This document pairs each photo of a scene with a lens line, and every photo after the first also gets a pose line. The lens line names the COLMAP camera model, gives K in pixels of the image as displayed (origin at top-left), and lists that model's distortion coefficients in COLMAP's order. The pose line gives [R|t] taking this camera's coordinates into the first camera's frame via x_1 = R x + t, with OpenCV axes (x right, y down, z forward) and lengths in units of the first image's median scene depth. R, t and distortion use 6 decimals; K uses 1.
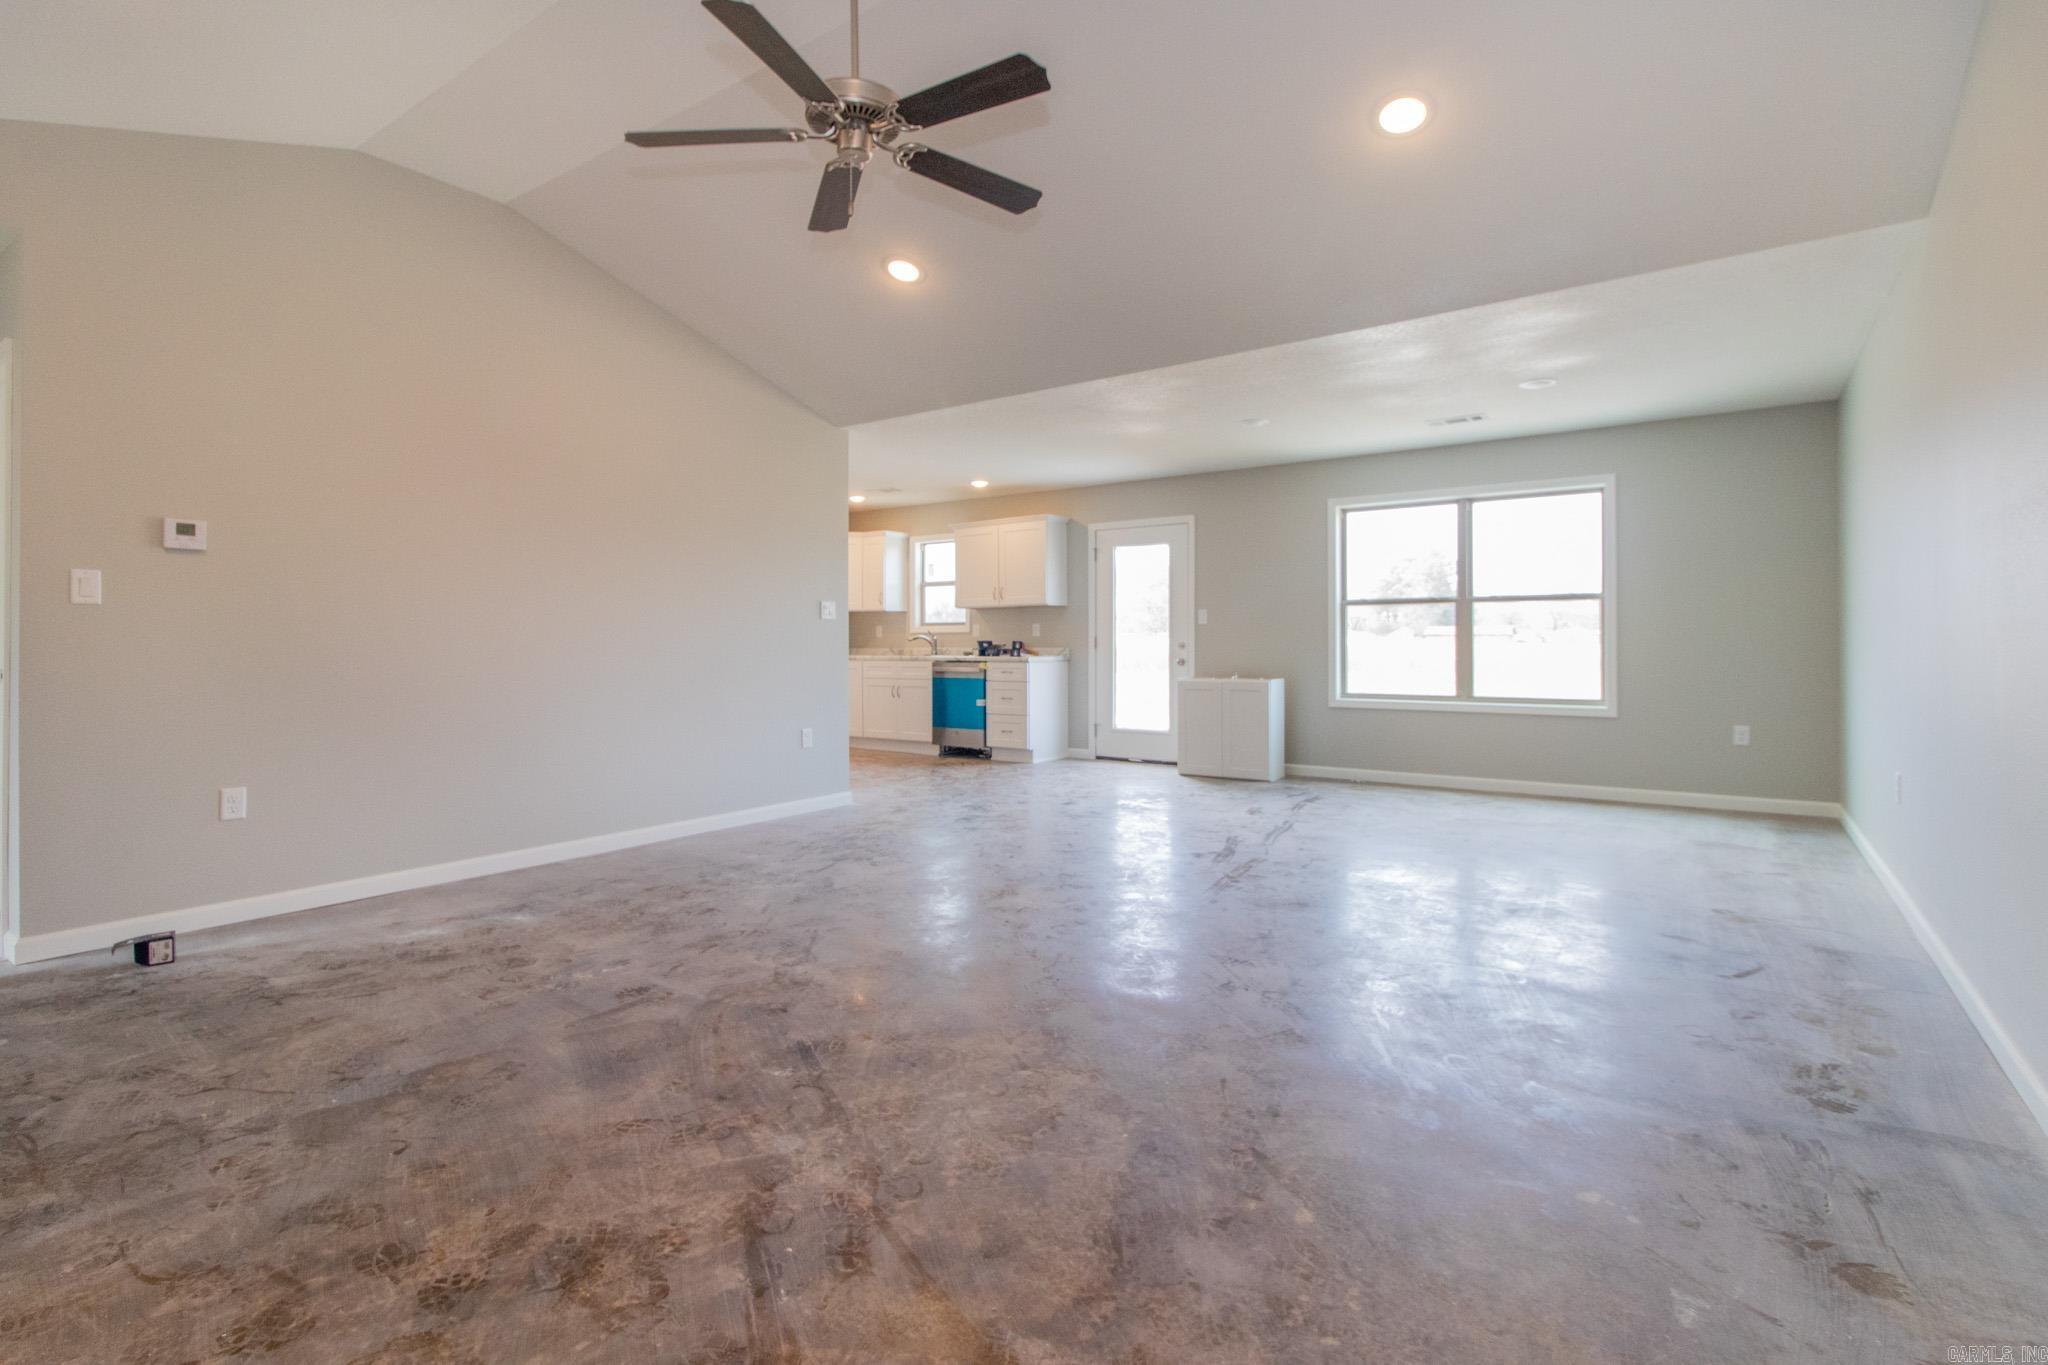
lens RADIAL K [[961.9, 0, 1023.8], [0, 961.9, 637.6], [0, 0, 1]] dist [-0.000375, -0.000149]
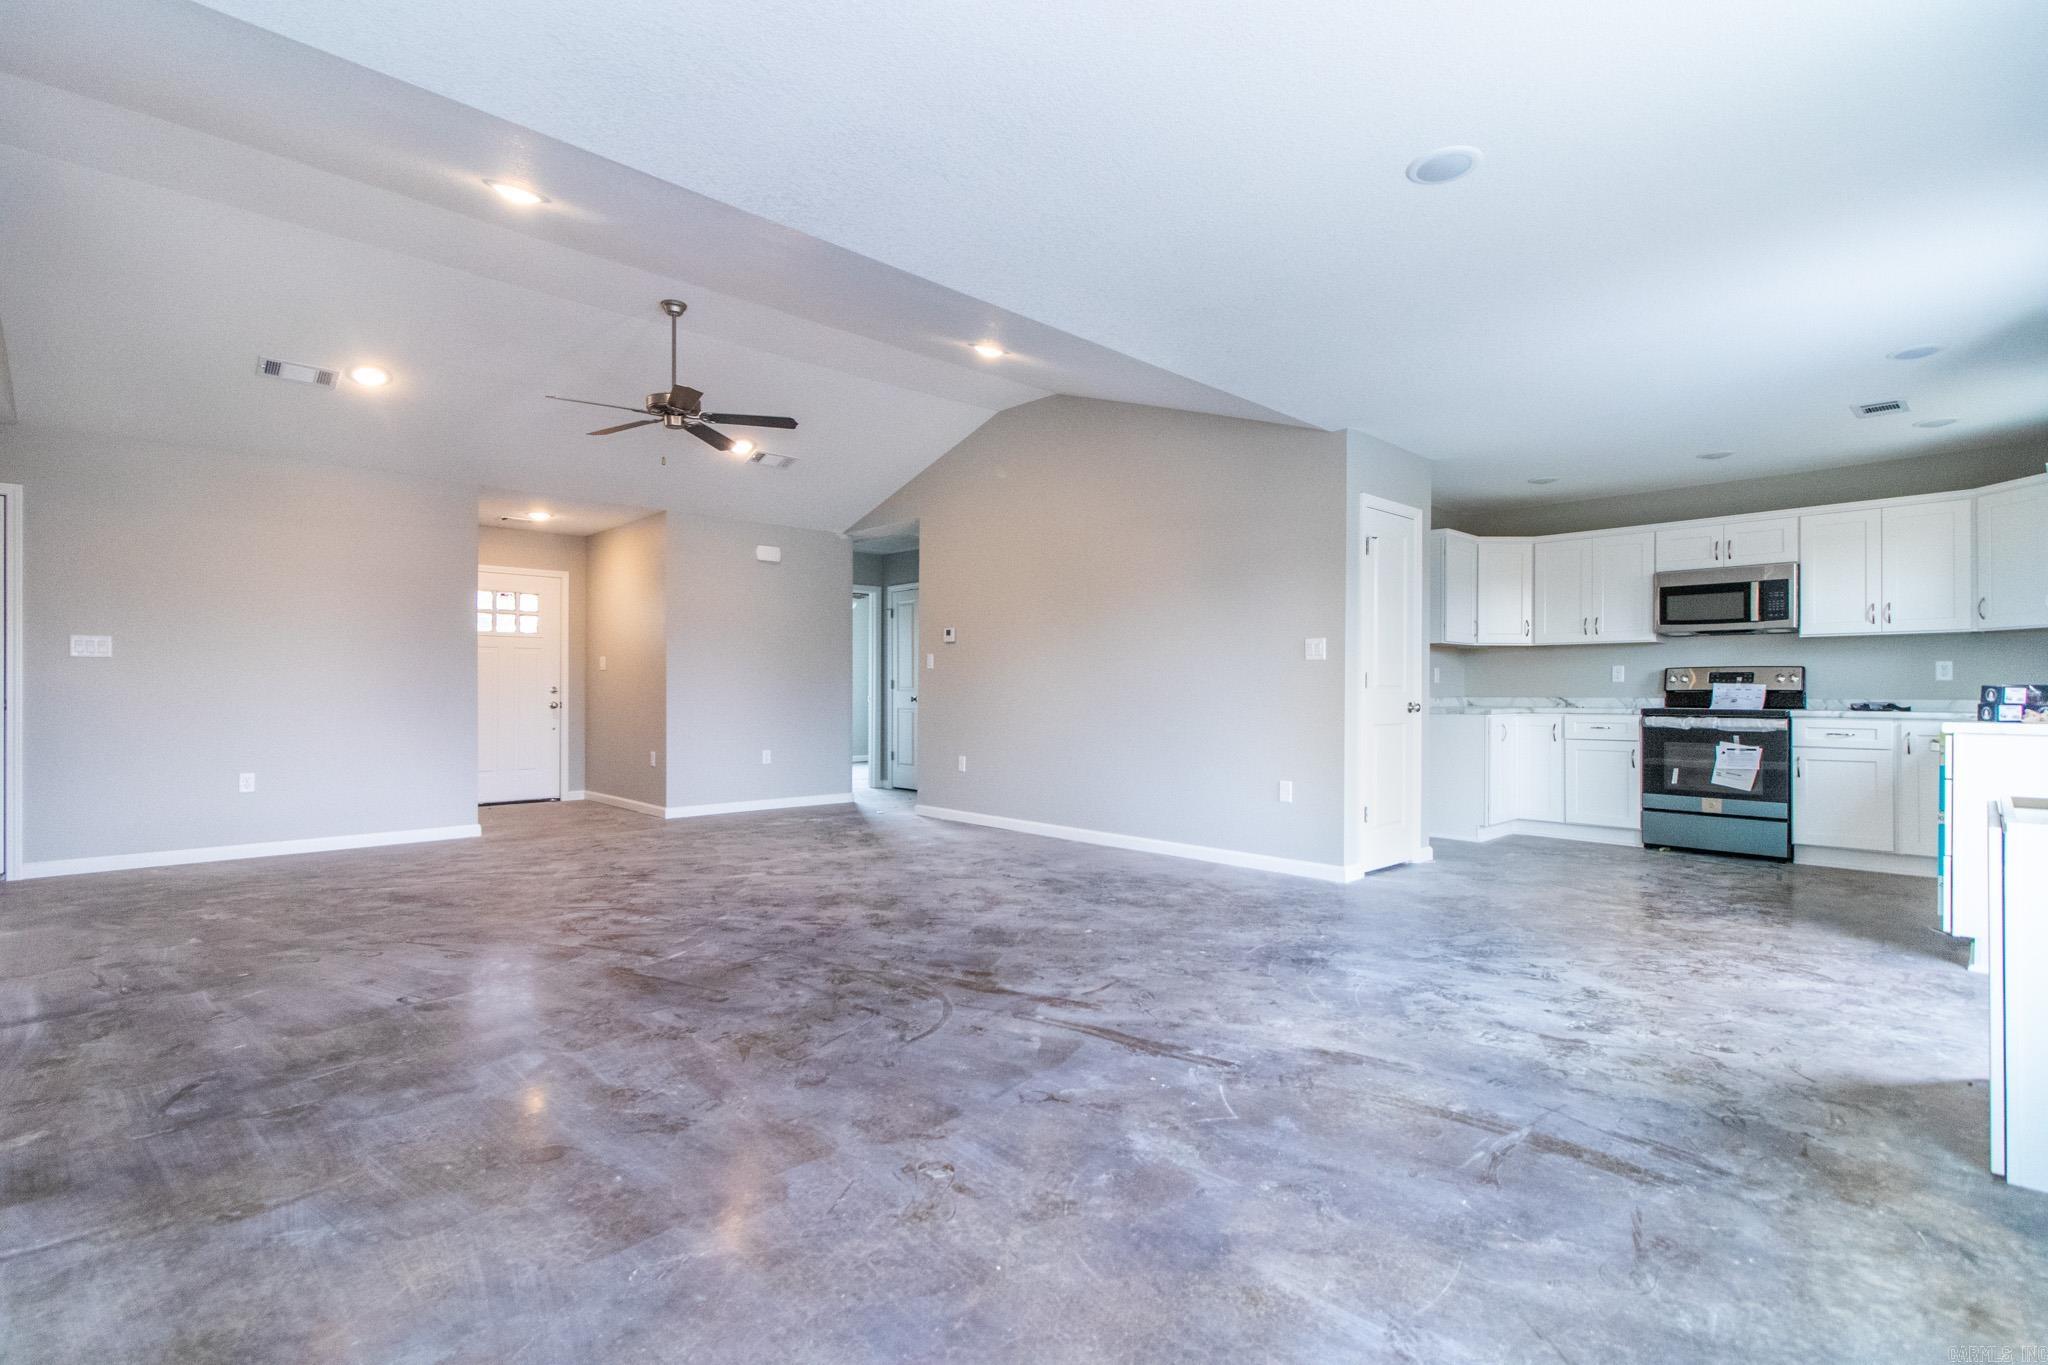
lens RADIAL K [[956.8, 0, 1024.0], [0, 956.8, 682.5], [0, 0, 1]] dist [0.001800, 0.000145]
pose [[-0.185236, -0.003214, -0.982689, 1.194389], [0.003777, 0.999985, -0.003982, 0.007574], [0.982687, -0.004449, -0.185221, 1.561102]]
